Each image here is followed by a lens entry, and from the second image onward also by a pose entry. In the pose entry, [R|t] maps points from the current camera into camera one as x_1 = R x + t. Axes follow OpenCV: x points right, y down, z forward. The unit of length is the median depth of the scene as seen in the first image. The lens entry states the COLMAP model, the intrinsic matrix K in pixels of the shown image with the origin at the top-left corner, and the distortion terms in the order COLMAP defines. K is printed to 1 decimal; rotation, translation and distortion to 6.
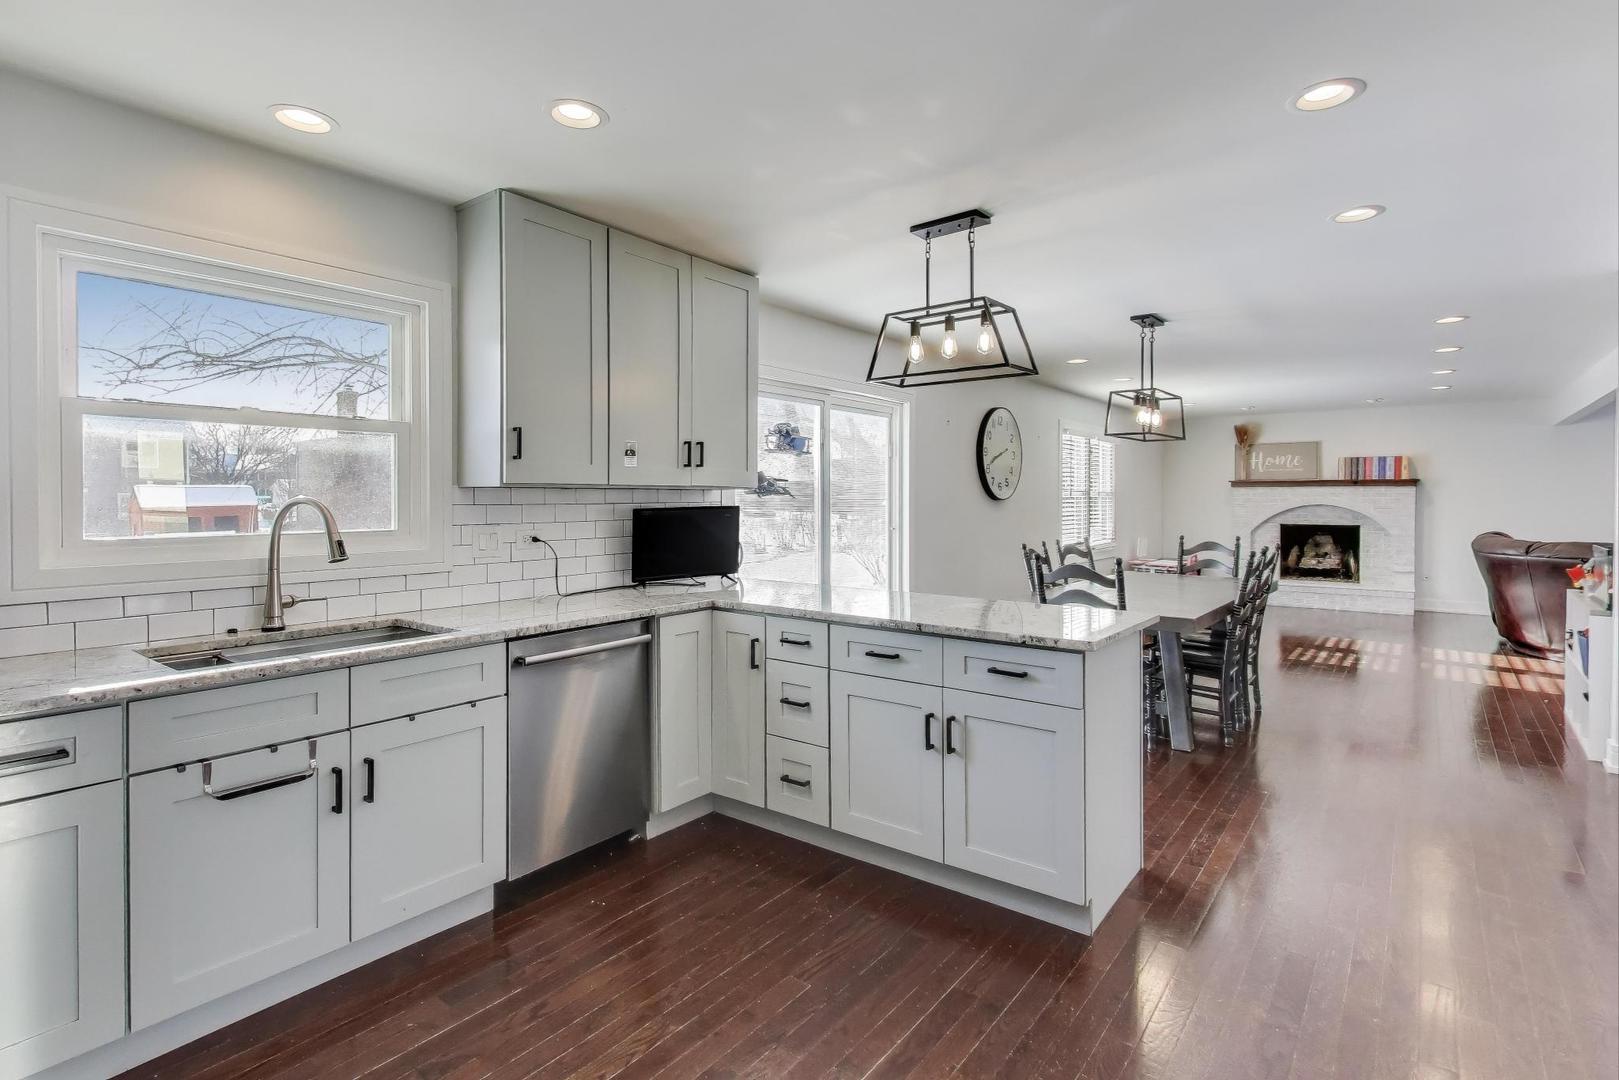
lens RADIAL K [[811.7, 0, 756.5], [0, 811.7, 494.2], [0, 0, 1]] dist [0.002981, 0.005970]
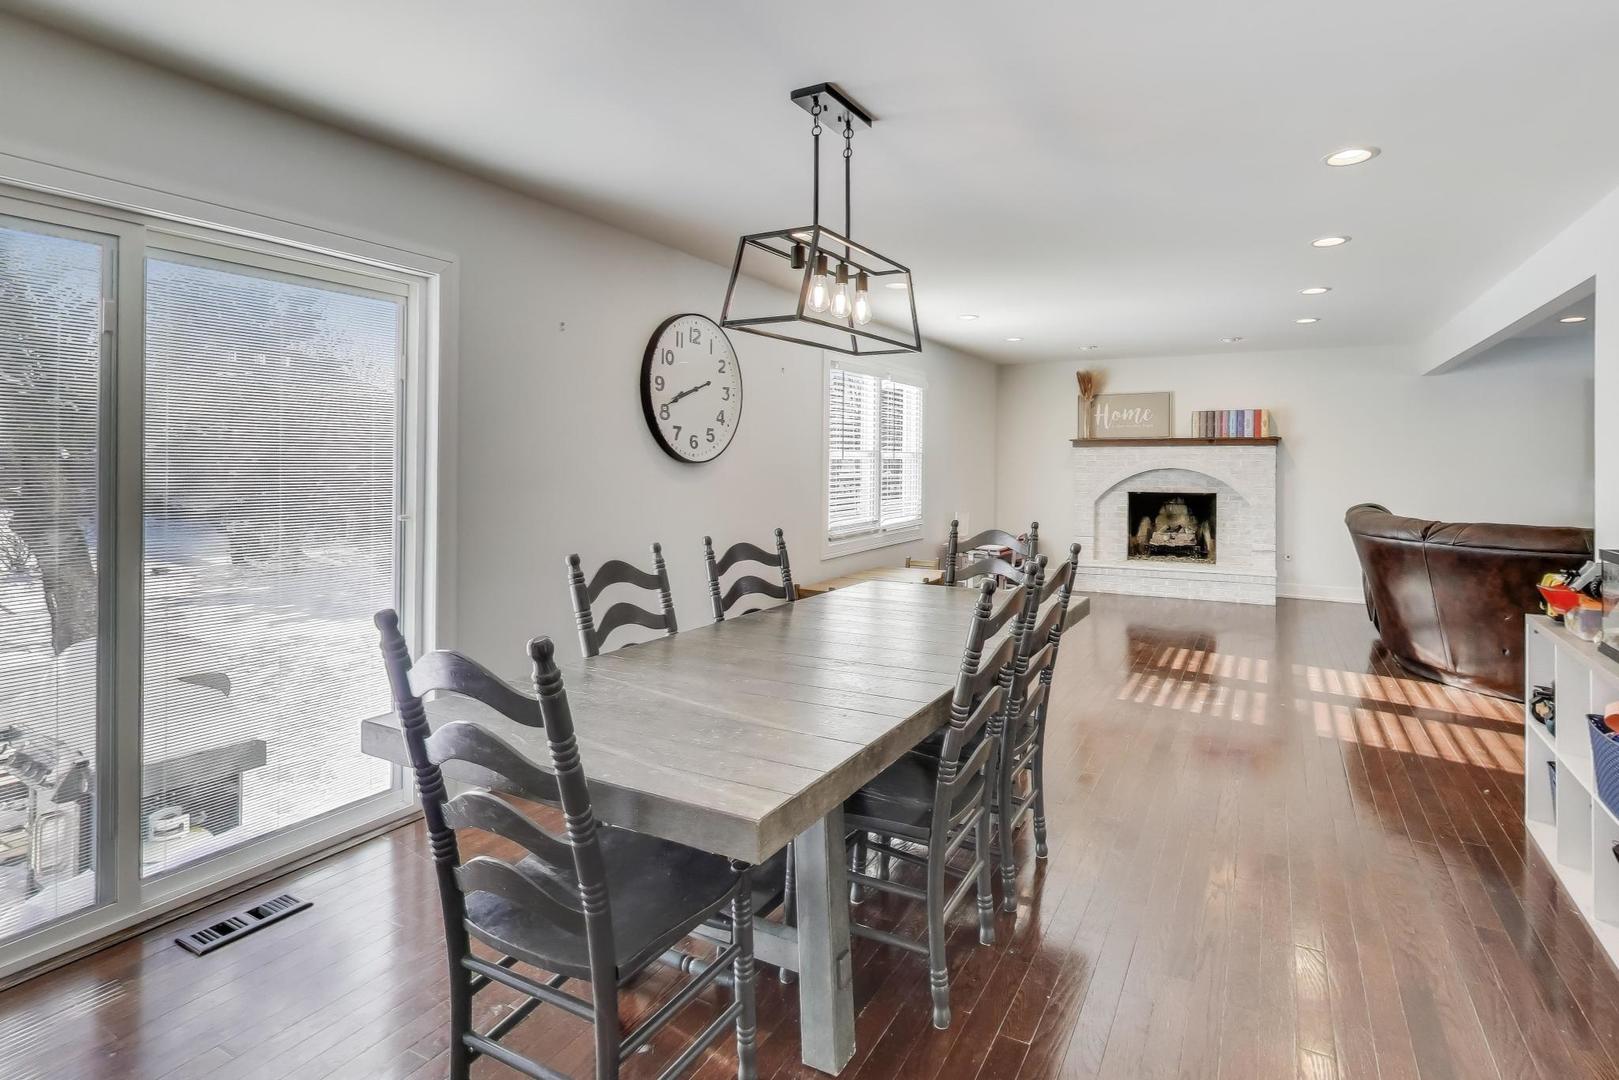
lens RADIAL K [[887.5, 0, 767.8], [0, 887.5, 450.9], [0, 0, 1]] dist [0.023367, -0.004675]
pose [[0.985456, 0.002623, 0.169913, 0.152204], [-0.001664, 0.999982, -0.005783, 0.001150], [-0.169925, 0.005416, 0.985442, 0.202393]]
